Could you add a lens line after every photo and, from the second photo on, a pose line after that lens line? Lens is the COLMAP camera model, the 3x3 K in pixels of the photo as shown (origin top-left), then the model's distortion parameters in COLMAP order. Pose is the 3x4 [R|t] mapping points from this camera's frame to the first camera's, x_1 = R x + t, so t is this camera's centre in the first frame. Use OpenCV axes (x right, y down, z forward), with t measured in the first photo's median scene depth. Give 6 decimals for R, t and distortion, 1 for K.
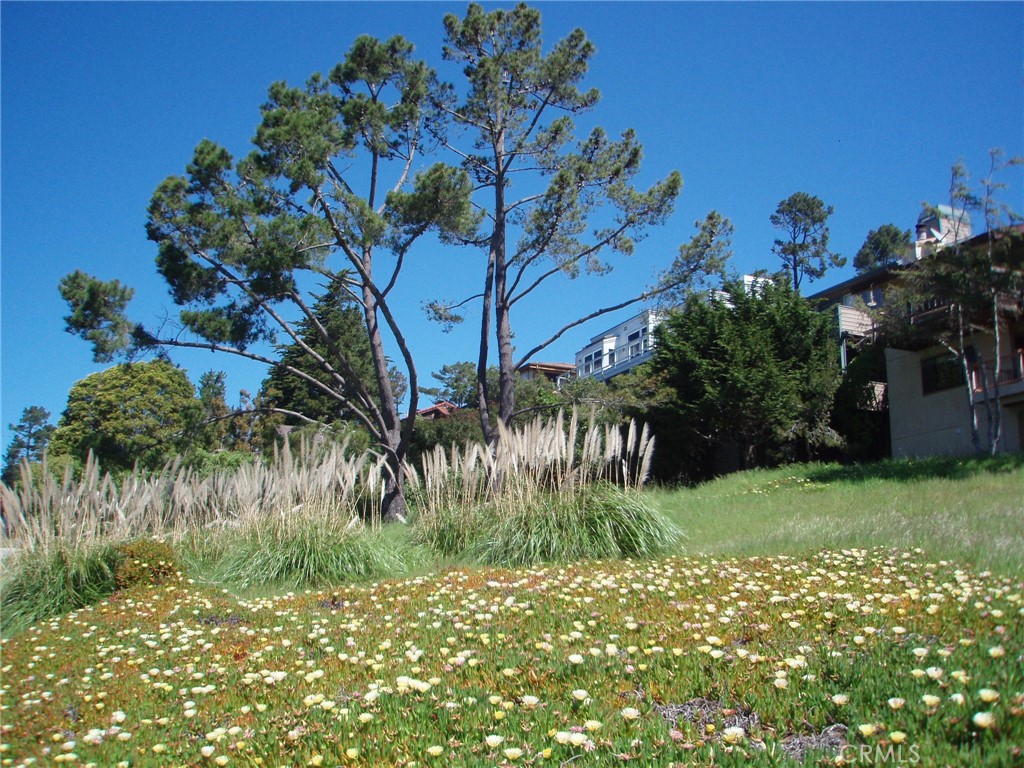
lens RADIAL K [[1058.9, 0, 498.2], [0, 1058.9, 433.6], [0, 0, 1]] dist [-0.106533, 0.000000]
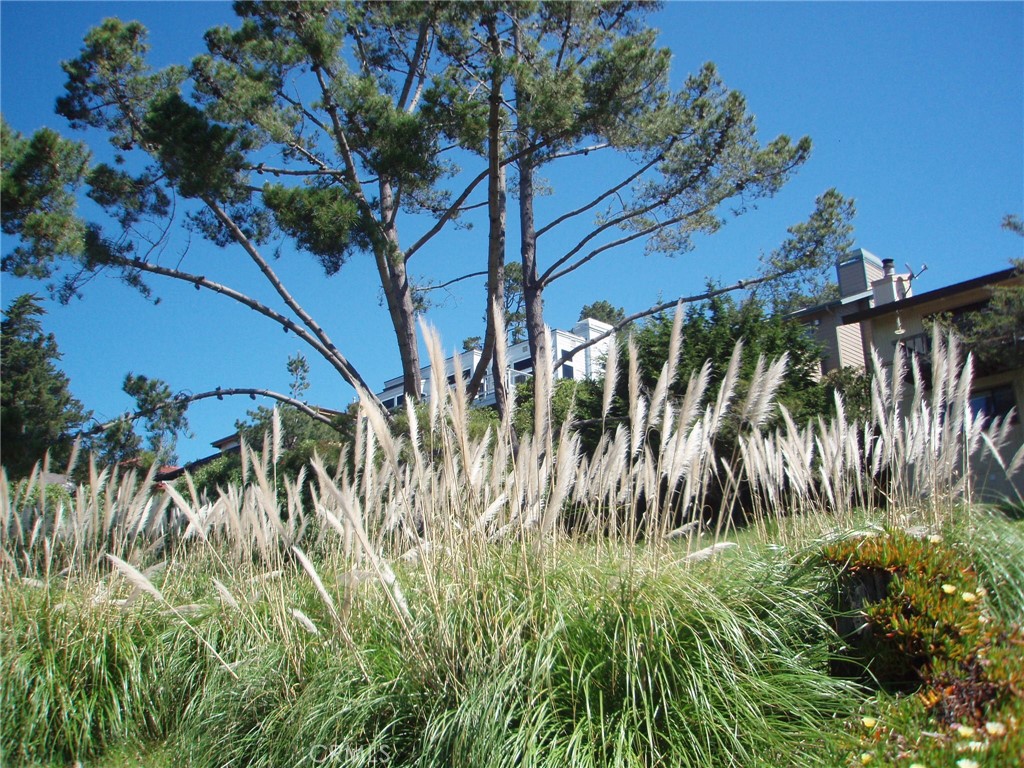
lens RADIAL K [[1058.9, 0, 519.8], [0, 1058.9, 431.1], [0, 0, 1]] dist [-0.106533, 0.000000]
pose [[0.925979, 0.053725, 0.373734, -0.281630], [-0.024145, 0.996225, -0.083386, 0.044765], [-0.376803, 0.068190, 0.923780, 0.323679]]
